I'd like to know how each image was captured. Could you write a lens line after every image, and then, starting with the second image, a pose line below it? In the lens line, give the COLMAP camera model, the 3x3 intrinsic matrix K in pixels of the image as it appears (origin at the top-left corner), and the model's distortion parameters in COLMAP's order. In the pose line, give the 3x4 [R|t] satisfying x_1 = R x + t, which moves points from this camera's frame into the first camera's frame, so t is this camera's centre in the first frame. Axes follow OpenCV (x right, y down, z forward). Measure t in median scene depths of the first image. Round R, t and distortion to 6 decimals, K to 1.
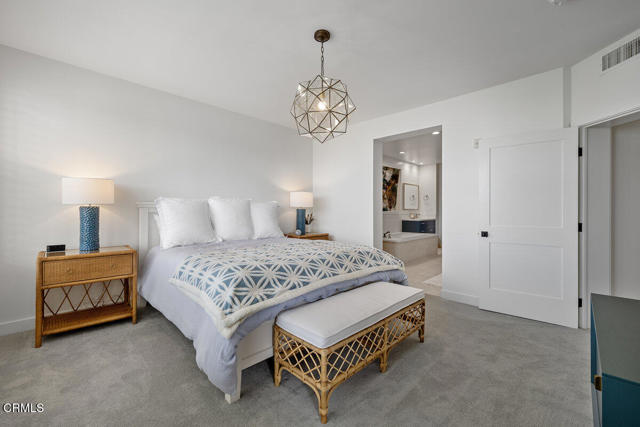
lens RADIAL K [[270.5, 0, 319.6], [0, 270.5, 211.1], [0, 0, 1]] dist [0.000276, -0.000595]
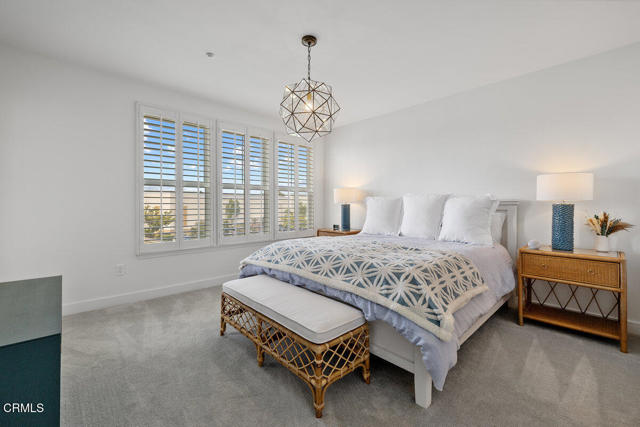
lens RADIAL K [[270.5, 0, 319.1], [0, 270.5, 209.7], [0, 0, 1]] dist [0.000276, -0.000595]
pose [[-0.056823, 0.005734, -0.998368, 0.172787], [-0.005737, 0.999965, 0.006069, 0.000822], [0.998368, 0.006072, -0.056788, 0.179212]]
